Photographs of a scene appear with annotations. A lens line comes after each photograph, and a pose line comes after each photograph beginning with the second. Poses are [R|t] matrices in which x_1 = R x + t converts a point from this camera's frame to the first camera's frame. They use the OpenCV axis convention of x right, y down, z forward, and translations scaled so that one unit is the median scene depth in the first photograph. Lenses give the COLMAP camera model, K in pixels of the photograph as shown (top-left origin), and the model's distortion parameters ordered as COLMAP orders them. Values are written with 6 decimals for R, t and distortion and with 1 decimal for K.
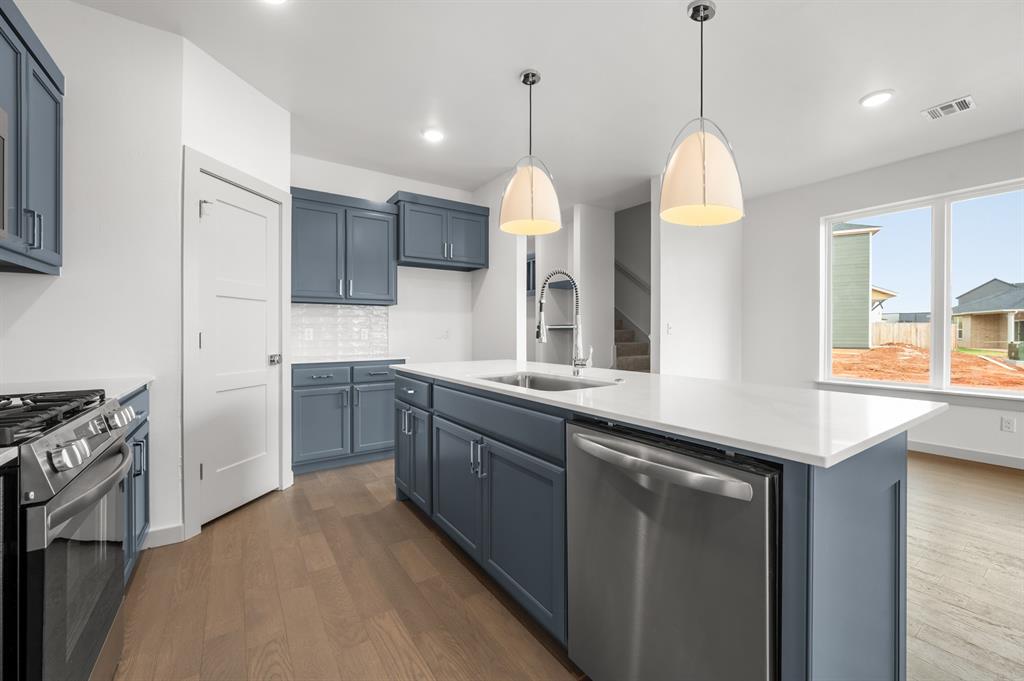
lens RADIAL K [[407.1, 0, 517.9], [0, 407.1, 334.5], [0, 0, 1]] dist [-0.002944, 0.000341]
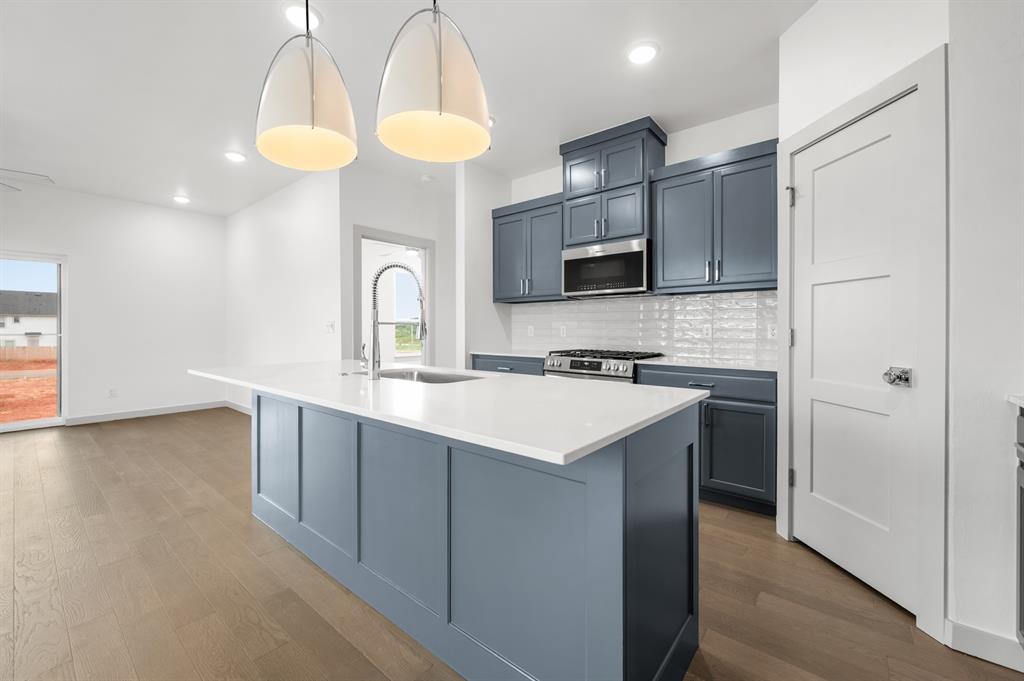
lens RADIAL K [[407.1, 0, 517.4], [0, 407.1, 331.9], [0, 0, 1]] dist [-0.002944, 0.000341]
pose [[-0.959422, 0.005366, -0.281925, 0.060120], [0.001409, 0.999898, 0.014237, -0.008261], [0.281972, 0.013262, -0.959331, 1.163664]]
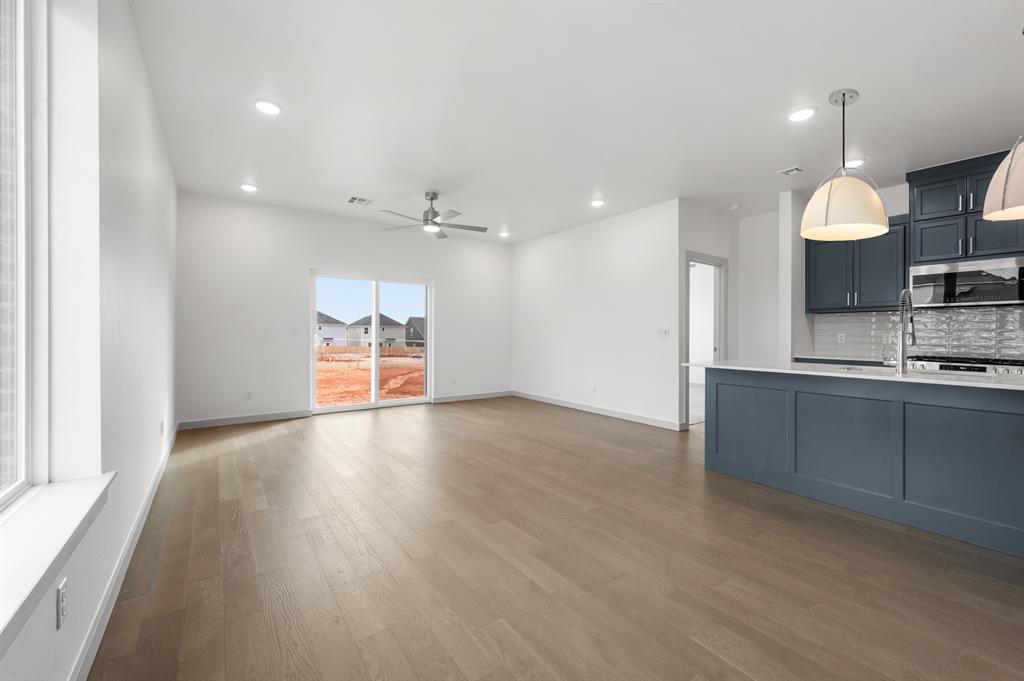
lens RADIAL K [[407.1, 0, 512.9], [0, 407.1, 333.2], [0, 0, 1]] dist [-0.002944, 0.000341]
pose [[-0.999655, -0.005847, -0.025588, 0.819651], [-0.005956, 0.999973, 0.004215, -0.009534], [0.025563, 0.004366, -0.999664, 1.327050]]
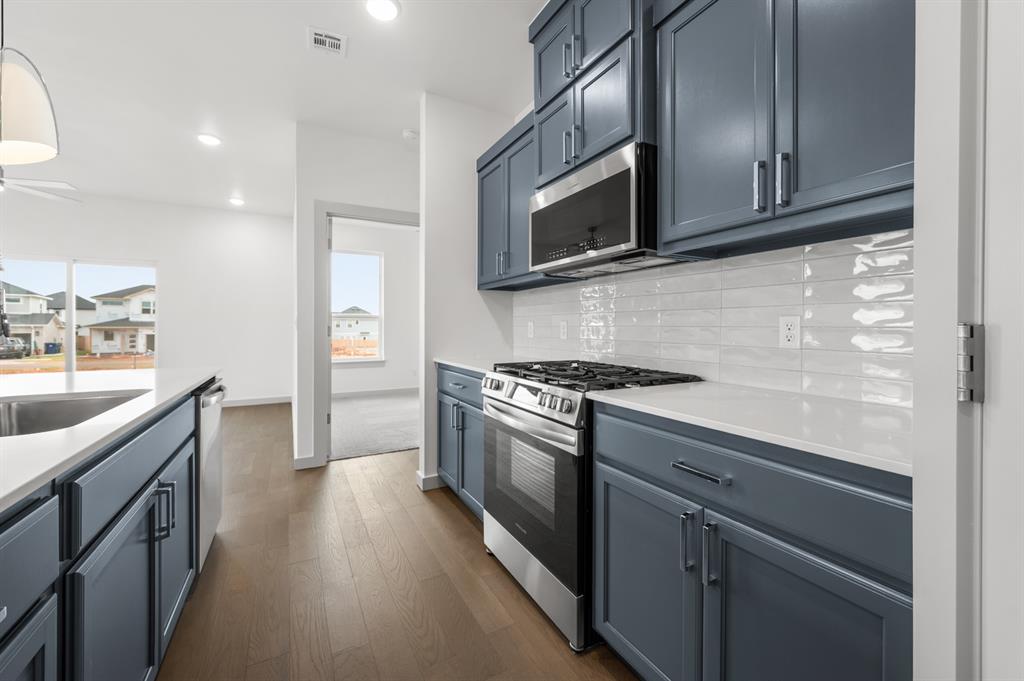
lens RADIAL K [[407.1, 0, 518.3], [0, 407.1, 328.9], [0, 0, 1]] dist [-0.002944, 0.000341]
pose [[-0.995604, 0.001049, 0.093659, -0.386173], [0.002049, 0.999942, 0.010582, -0.004053], [-0.093643, 0.010727, -0.995548, 0.828791]]
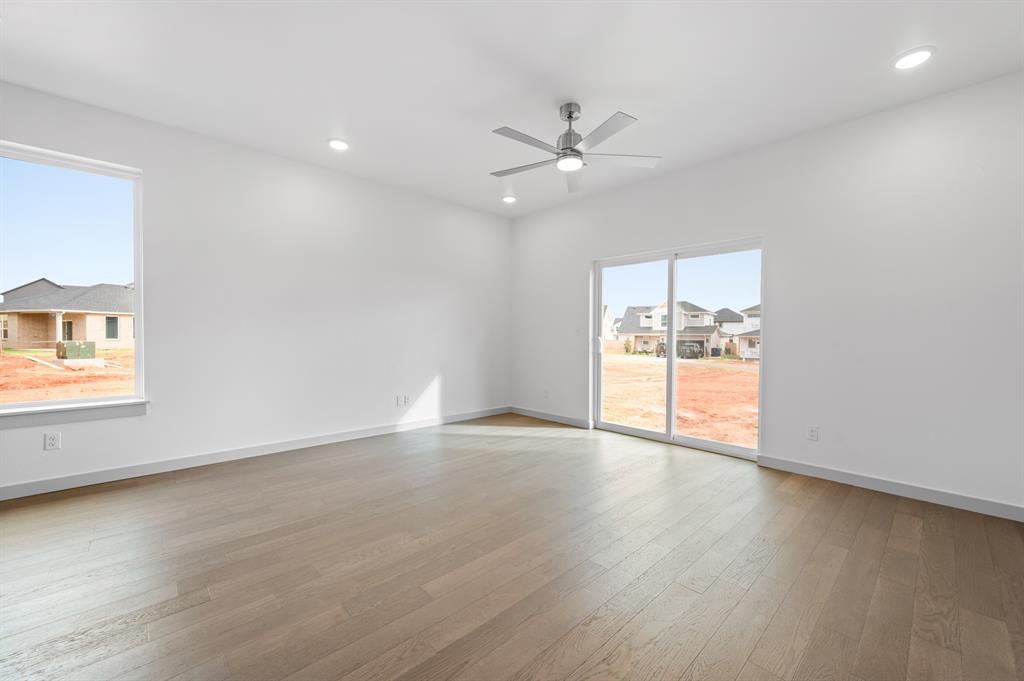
lens RADIAL K [[407.1, 0, 514.2], [0, 407.1, 339.2], [0, 0, 1]] dist [-0.002944, 0.000341]
pose [[-0.152923, -0.011243, 0.988174, 0.225989], [-0.000906, 0.999936, 0.011237, -0.001371], [-0.988238, 0.000823, -0.152923, 0.176252]]
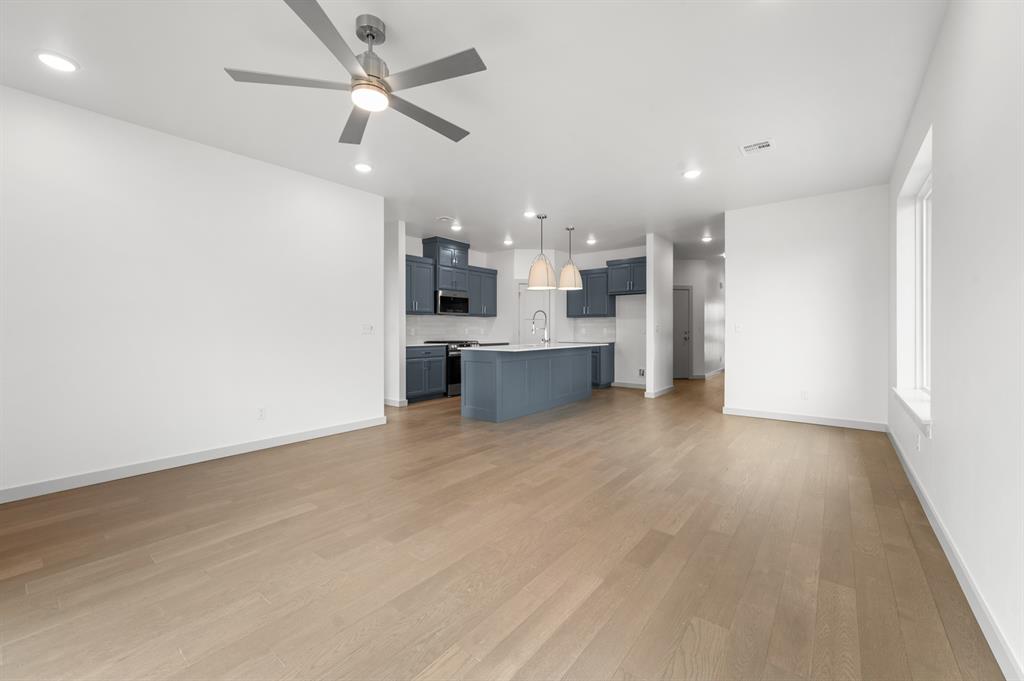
lens RADIAL K [[407.1, 0, 511.2], [0, 407.1, 335.6], [0, 0, 1]] dist [-0.002944, 0.000341]
pose [[0.283274, 0.016417, -0.958899, 1.731947], [-0.005375, 0.999865, 0.015530, -0.008434], [0.959024, 0.000755, 0.283324, -0.039415]]
